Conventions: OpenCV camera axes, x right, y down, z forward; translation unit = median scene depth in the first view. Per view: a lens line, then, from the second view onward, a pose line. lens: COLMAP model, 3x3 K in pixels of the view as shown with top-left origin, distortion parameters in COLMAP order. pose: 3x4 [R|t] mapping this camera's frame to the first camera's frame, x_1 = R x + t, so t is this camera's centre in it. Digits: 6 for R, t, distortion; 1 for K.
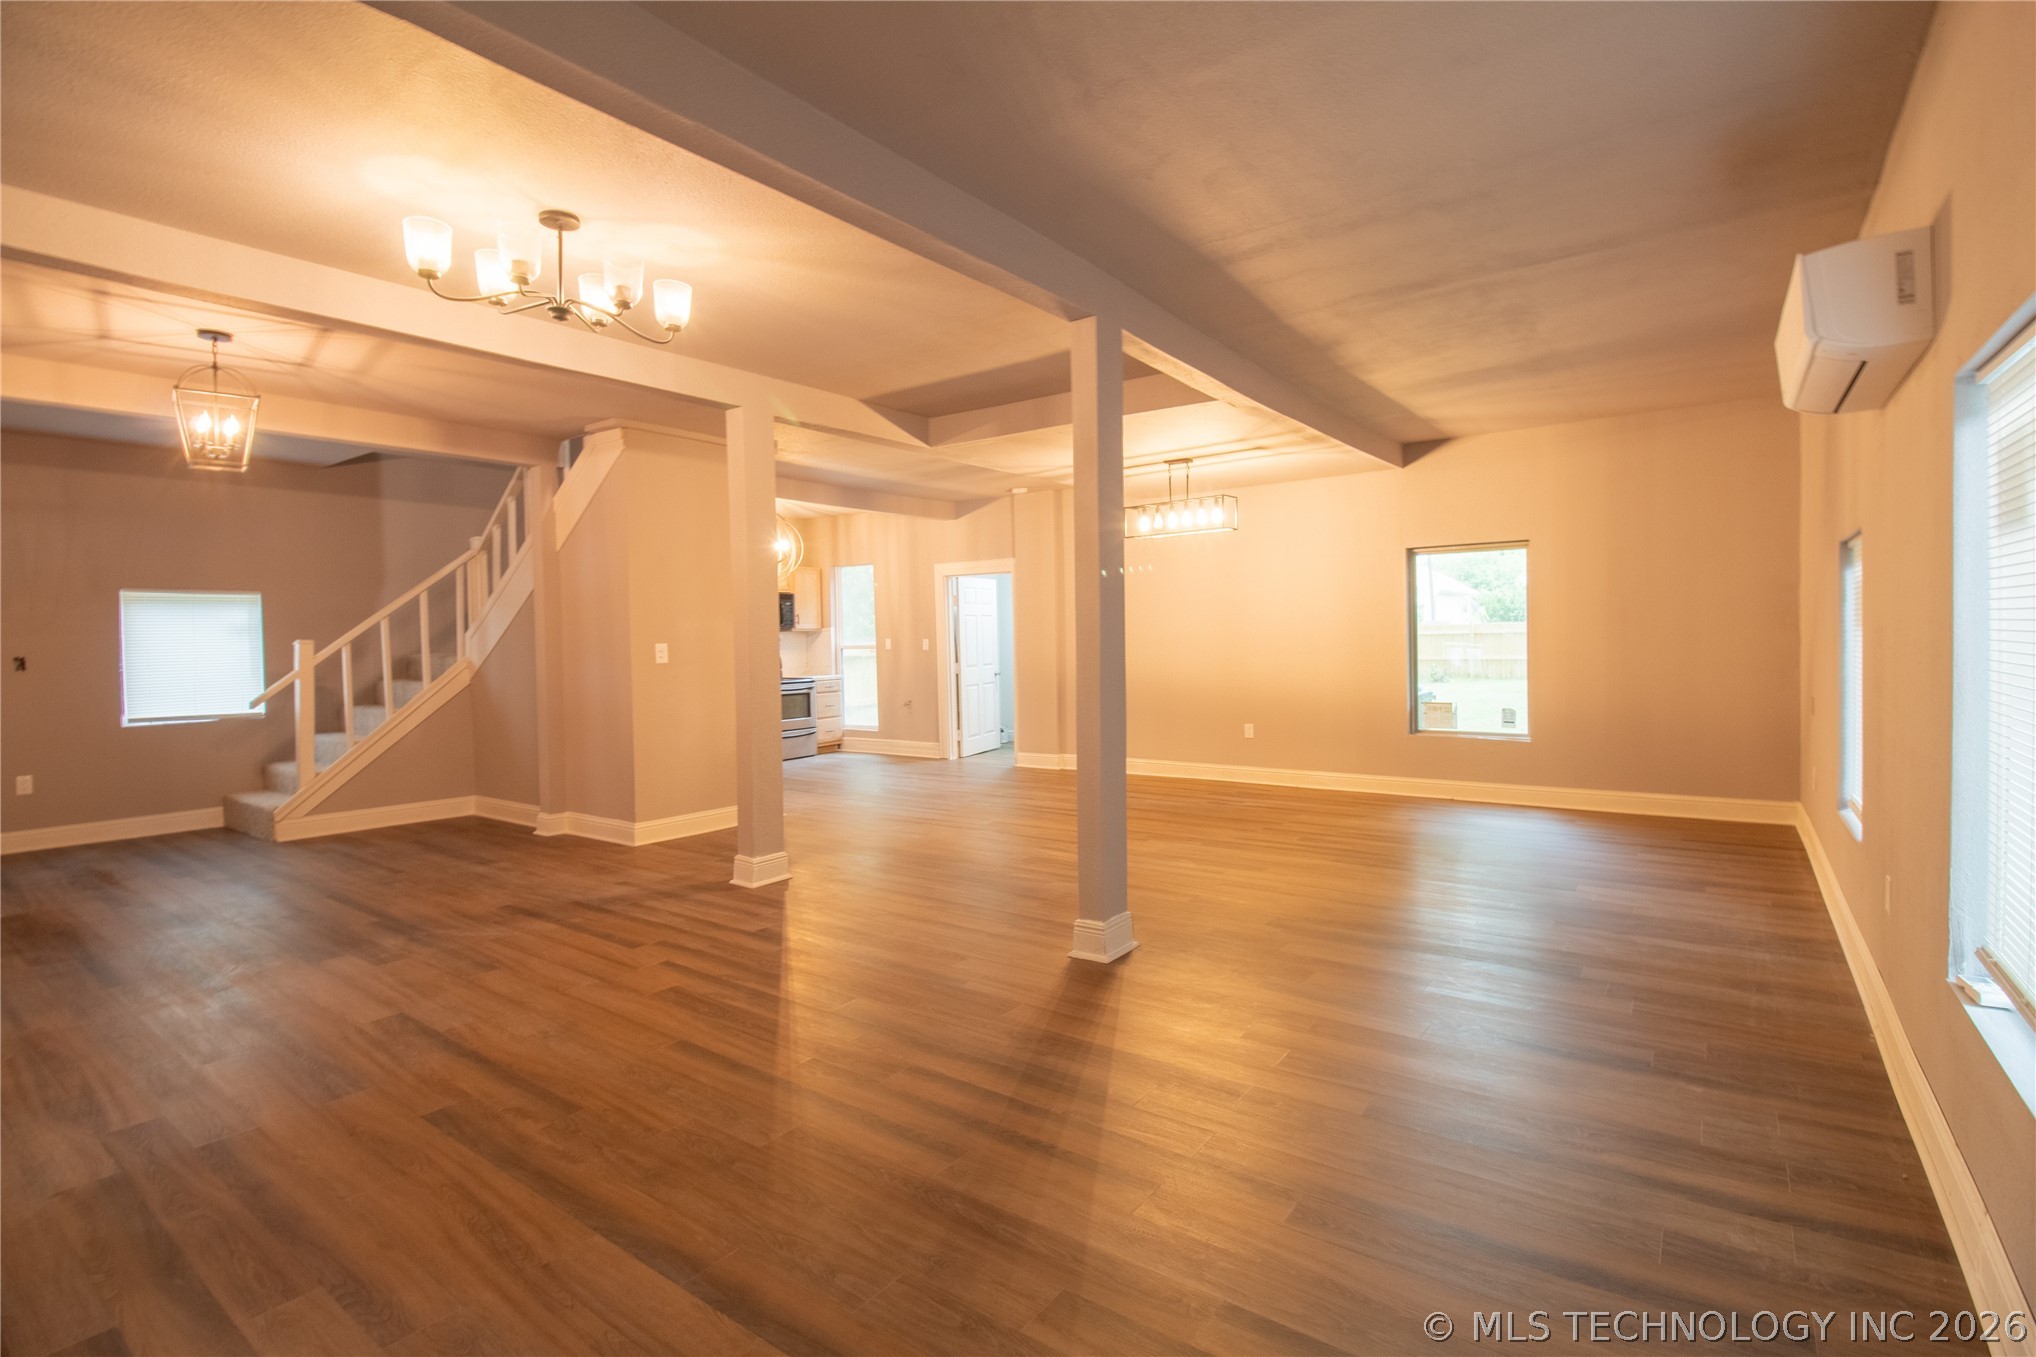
lens RADIAL K [[944.9, 0, 1040.2], [0, 944.9, 650.1], [0, 0, 1]] dist [-0.017963, -0.005443]
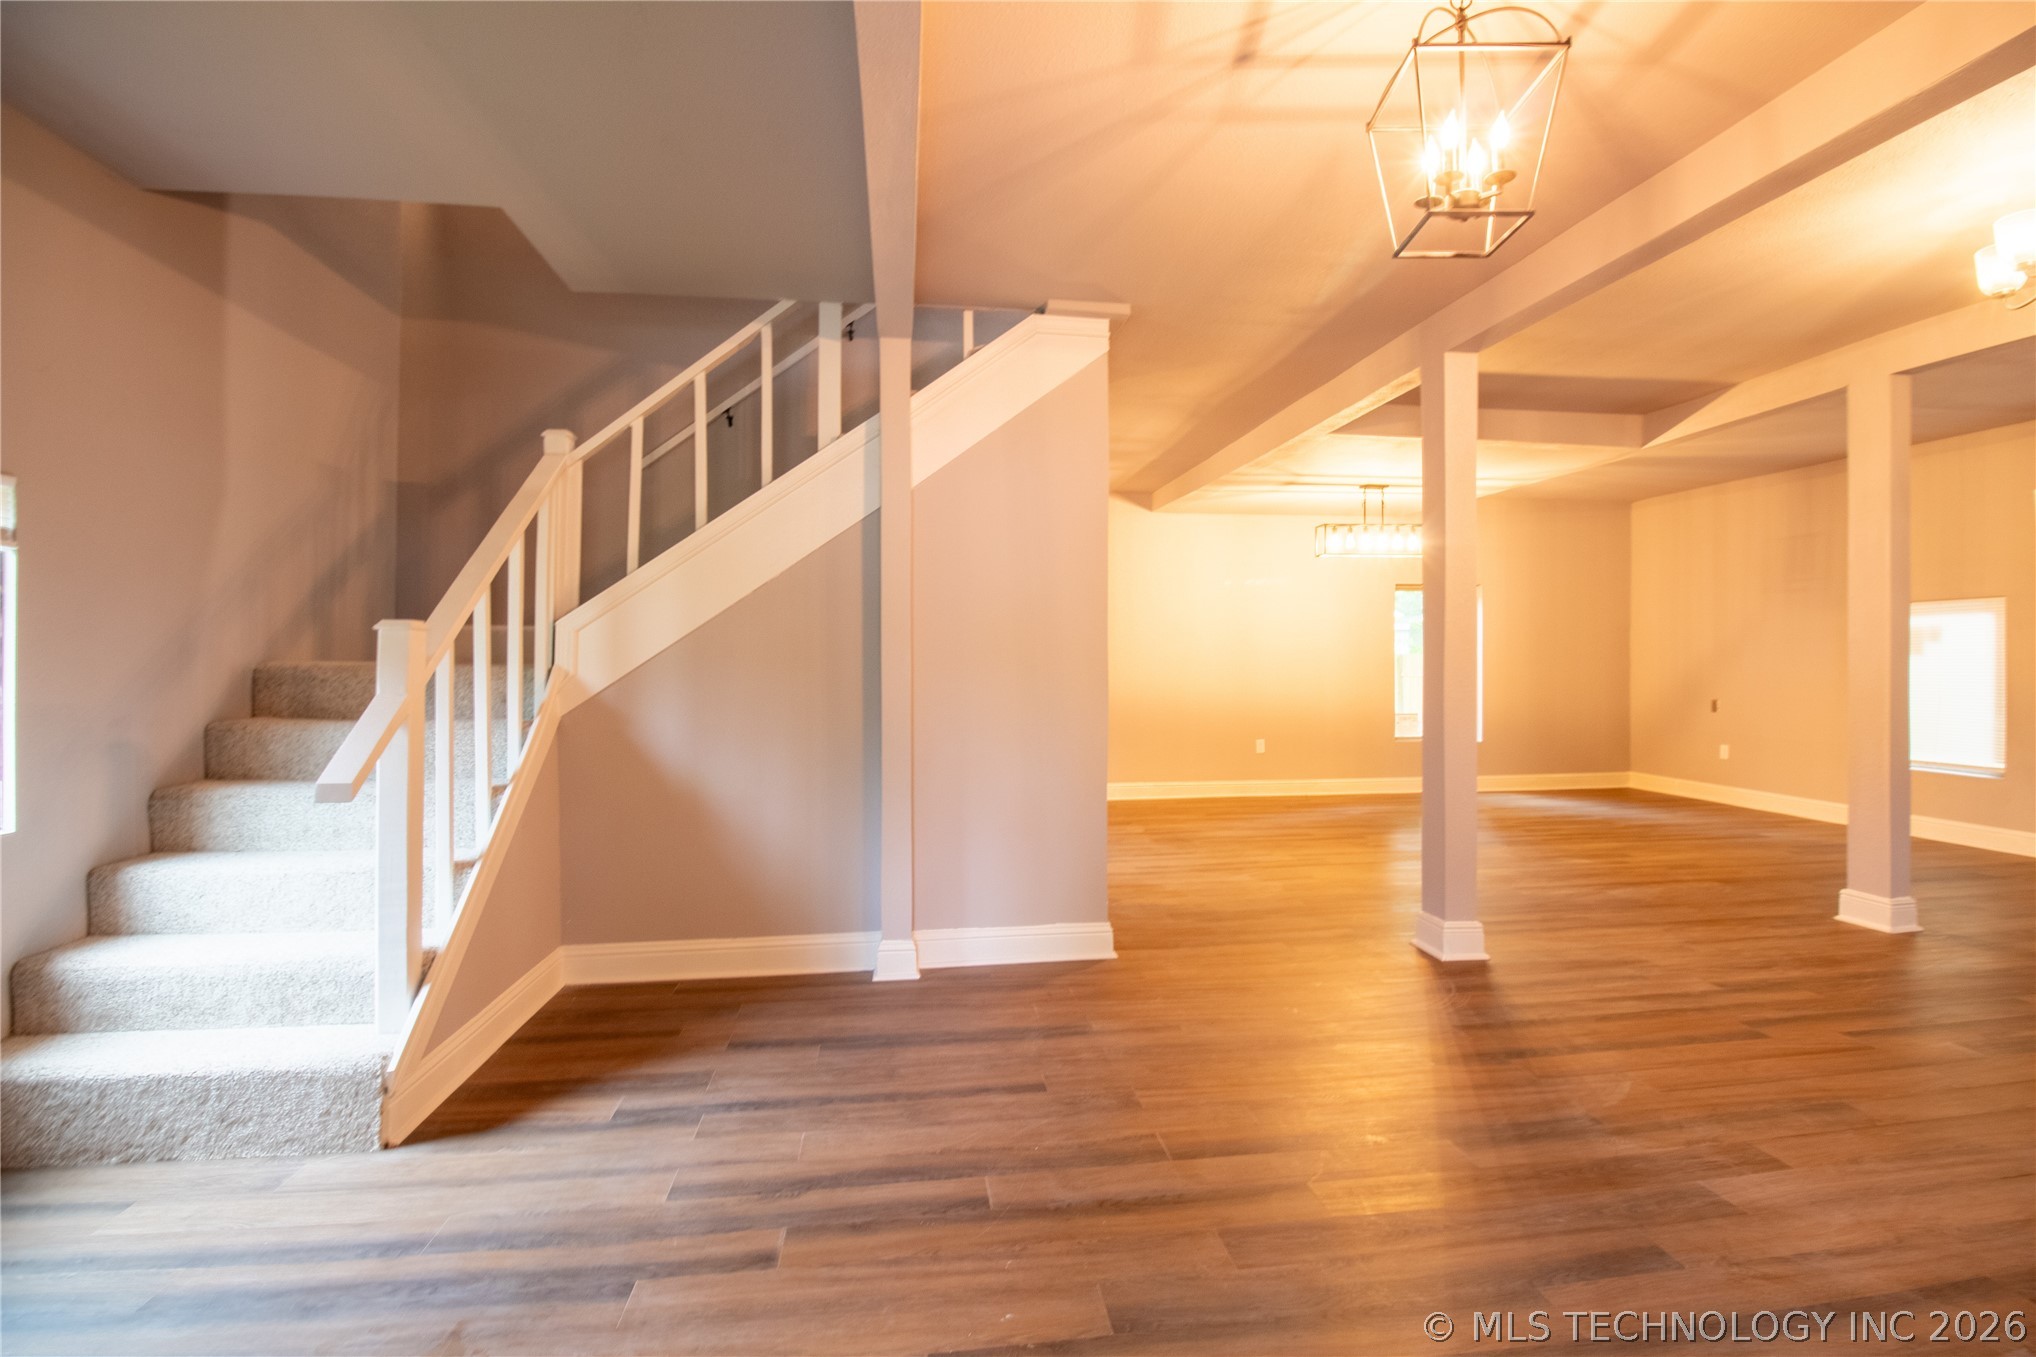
lens RADIAL K [[944.9, 0, 1027.5], [0, 944.9, 671.0], [0, 0, 1]] dist [-0.017963, -0.005443]
pose [[0.732836, 0.006216, 0.680377, -0.974151], [-0.003305, 0.999979, -0.005576, 0.011716], [-0.680397, 0.001837, 0.732841, 0.584574]]
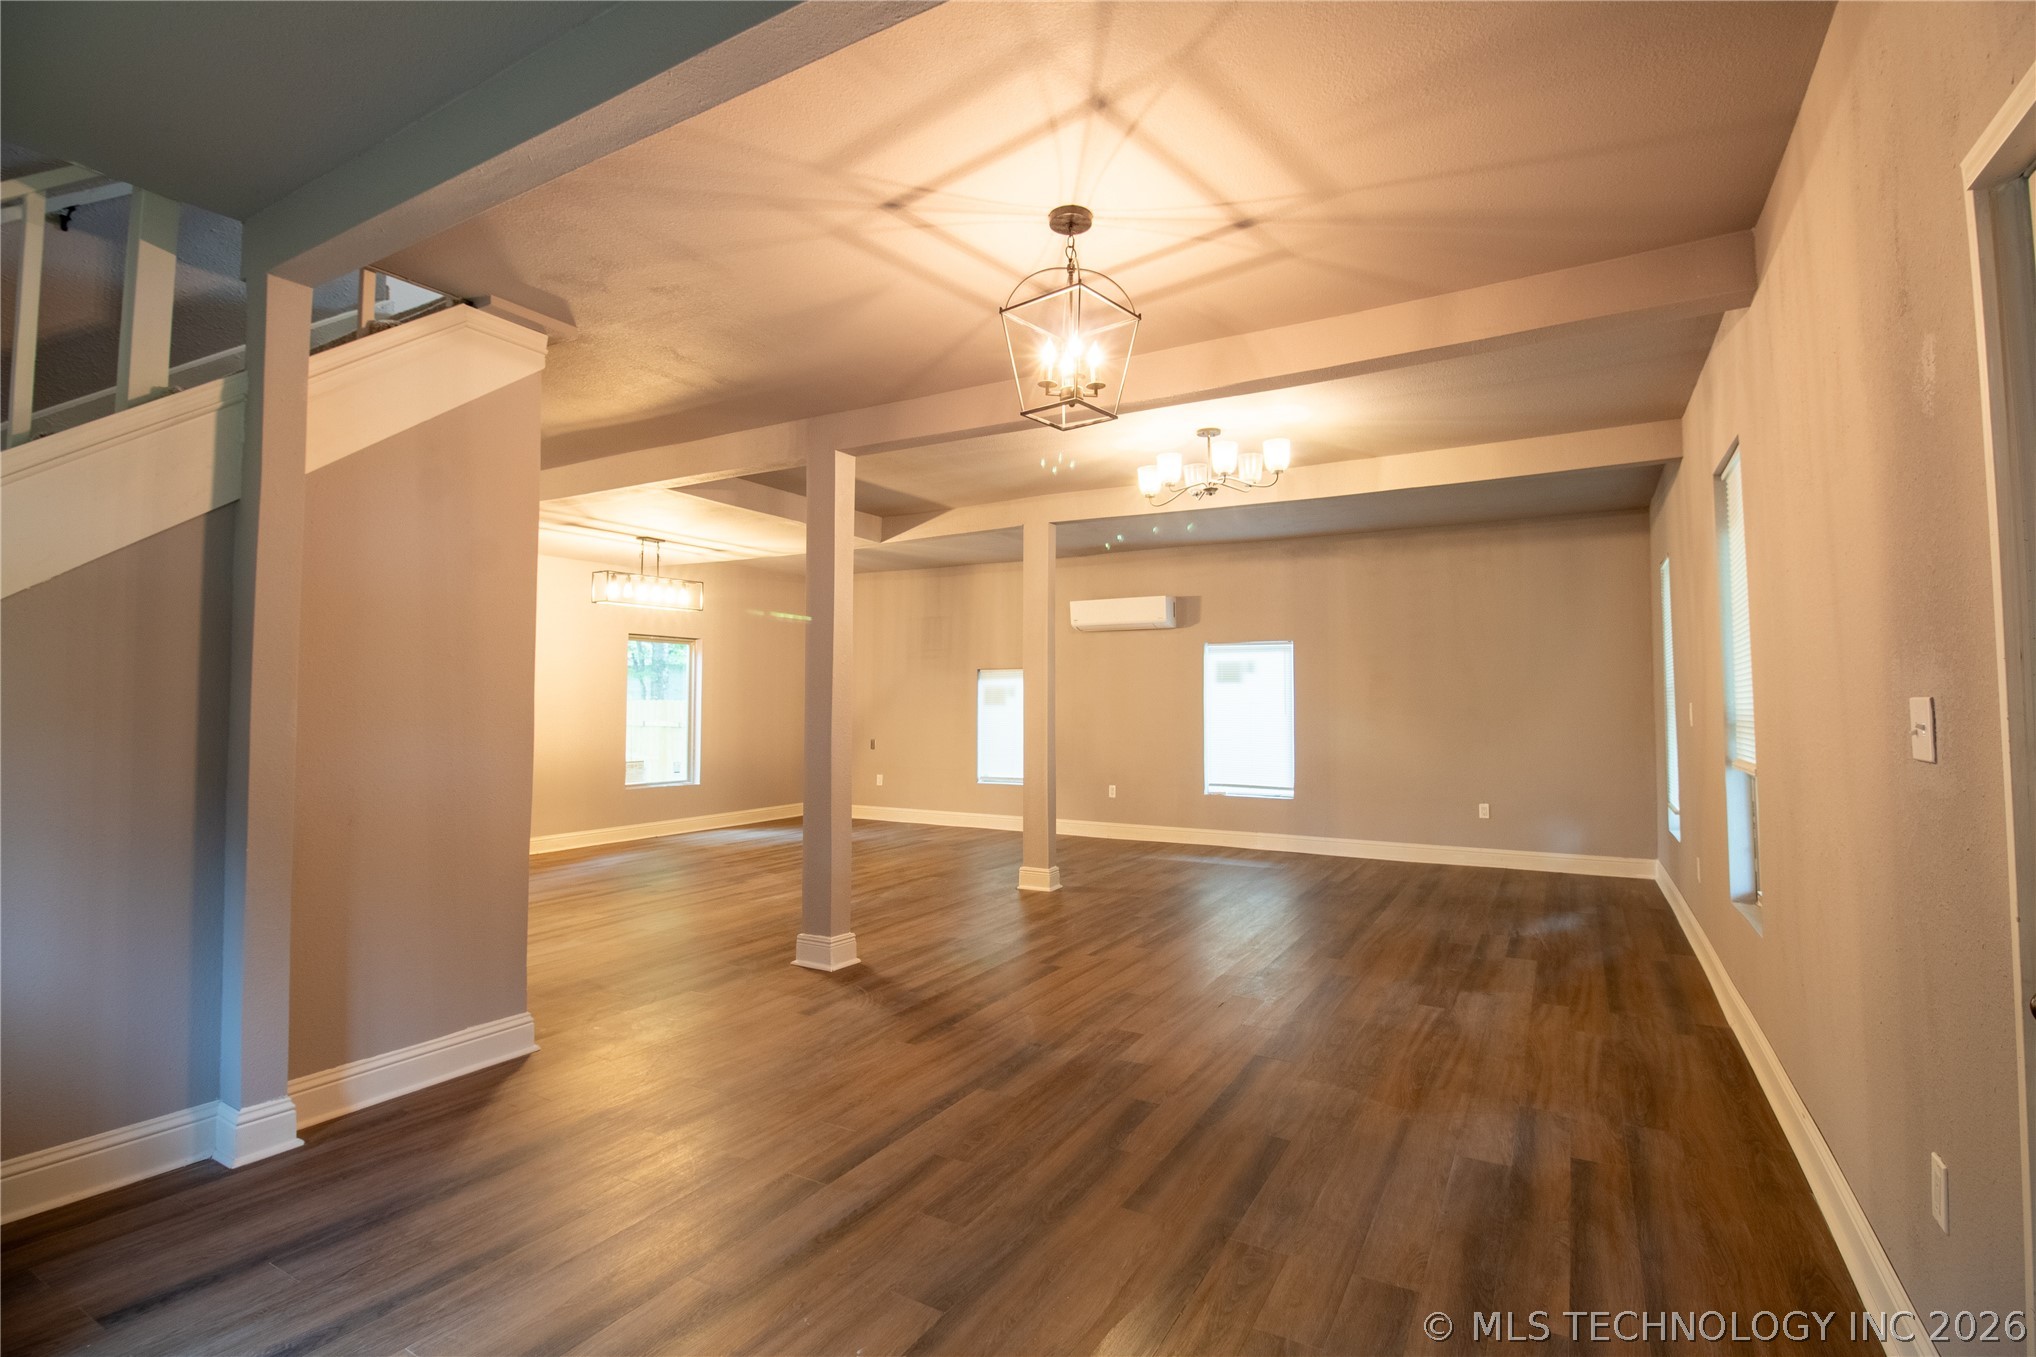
lens RADIAL K [[944.9, 0, 1034.2], [0, 944.9, 670.3], [0, 0, 1]] dist [-0.017963, -0.005443]
pose [[-0.097244, 0.052514, 0.993874, -1.100953], [0.010159, 0.998607, -0.051770, 0.008027], [-0.995209, 0.005063, -0.097642, 0.785951]]
